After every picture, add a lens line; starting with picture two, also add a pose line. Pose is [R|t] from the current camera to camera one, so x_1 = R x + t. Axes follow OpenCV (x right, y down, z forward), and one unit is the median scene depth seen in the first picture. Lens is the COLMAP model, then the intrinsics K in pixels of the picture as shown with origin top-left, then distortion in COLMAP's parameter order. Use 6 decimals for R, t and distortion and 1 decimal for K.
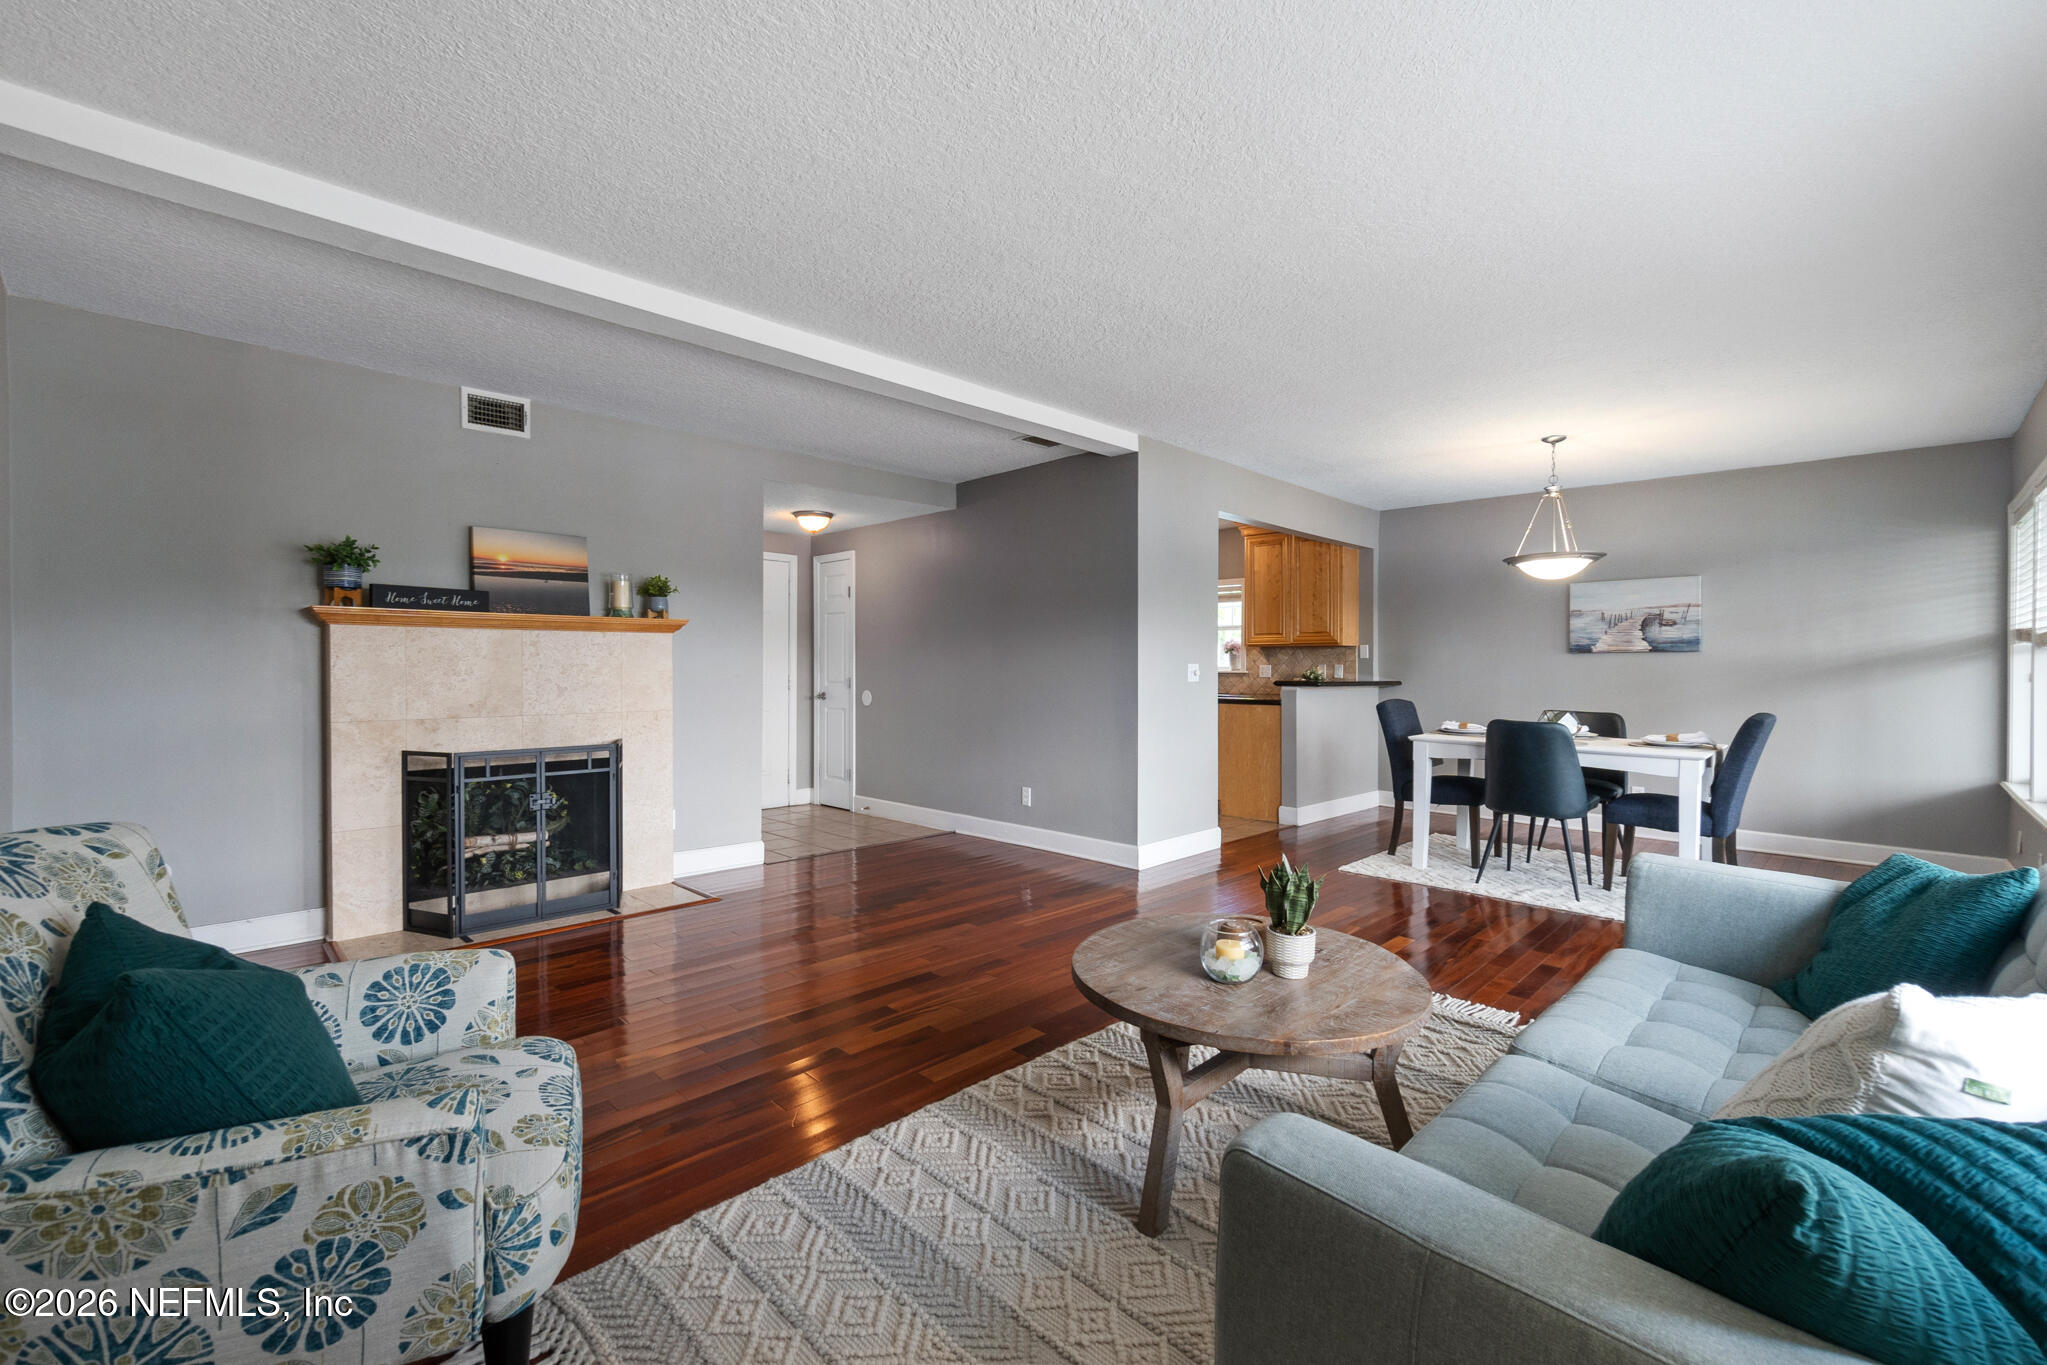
lens RADIAL K [[877.2, 0, 1025.7], [0, 877.2, 676.4], [0, 0, 1]] dist [-0.008022, 0.000102]
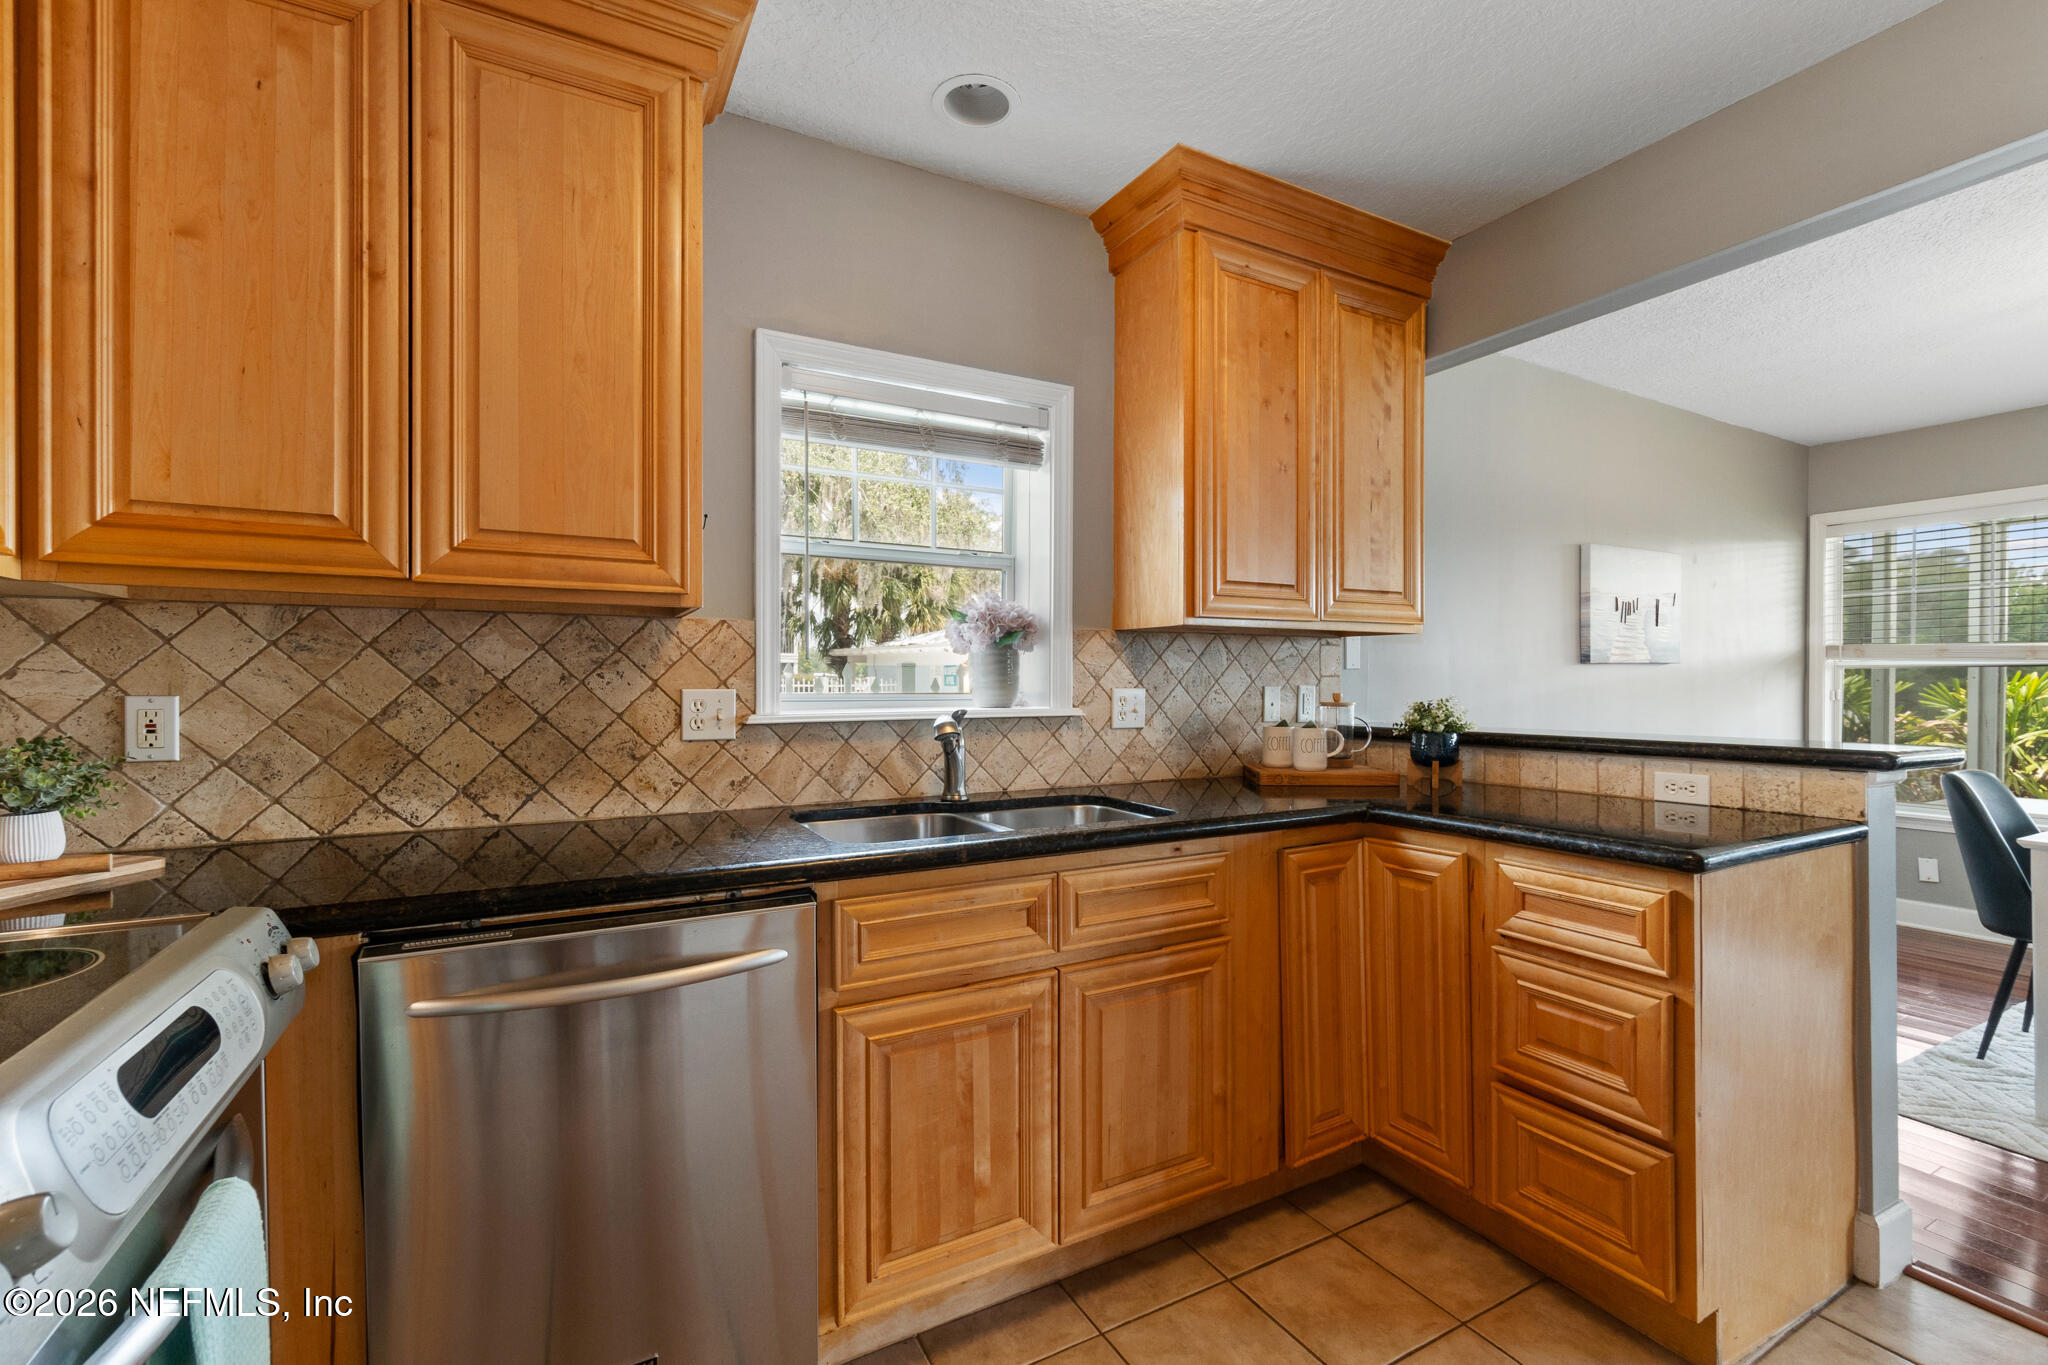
lens RADIAL K [[870.3, 0, 1024.0], [0, 870.3, 682.5], [0, 0, 1]] dist [-0.043103, -0.000024]
pose [[0.288175, -0.006972, 0.957553, -0.034204], [0.013118, 0.999908, 0.003333, -0.022361], [-0.957488, 0.011601, 0.288240, 1.287530]]
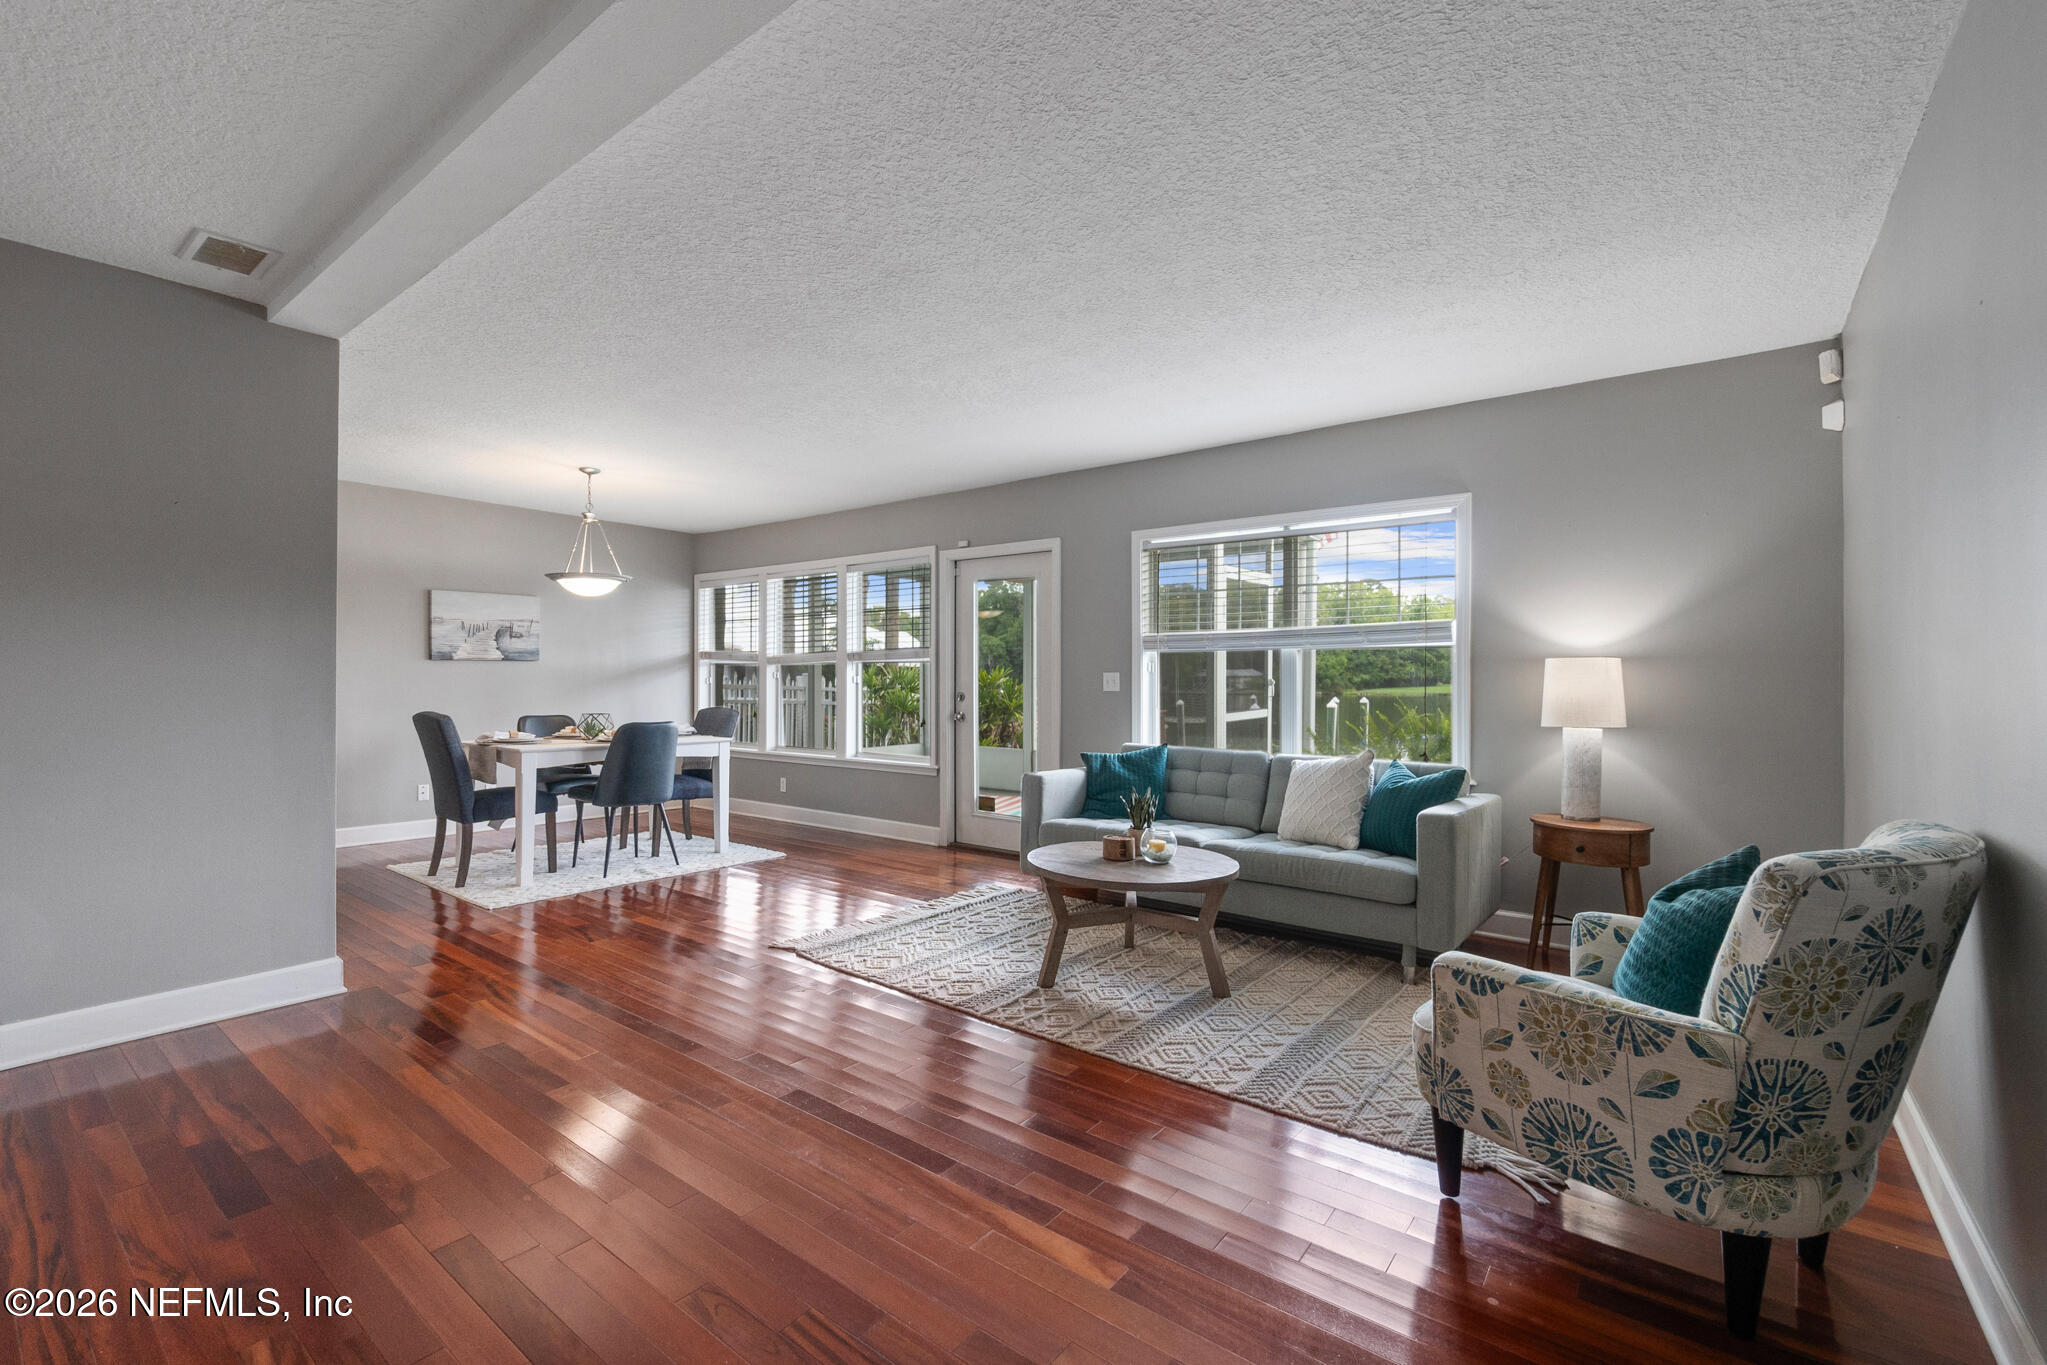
lens RADIAL K [[877.2, 0, 1025.7], [0, 877.2, 676.4], [0, 0, 1]] dist [-0.008022, 0.000102]
pose [[-0.123665, -0.004561, 0.992314, -0.478949], [0.006178, 0.999967, 0.005366, -0.009983], [-0.992305, 0.006794, -0.123633, 0.490646]]
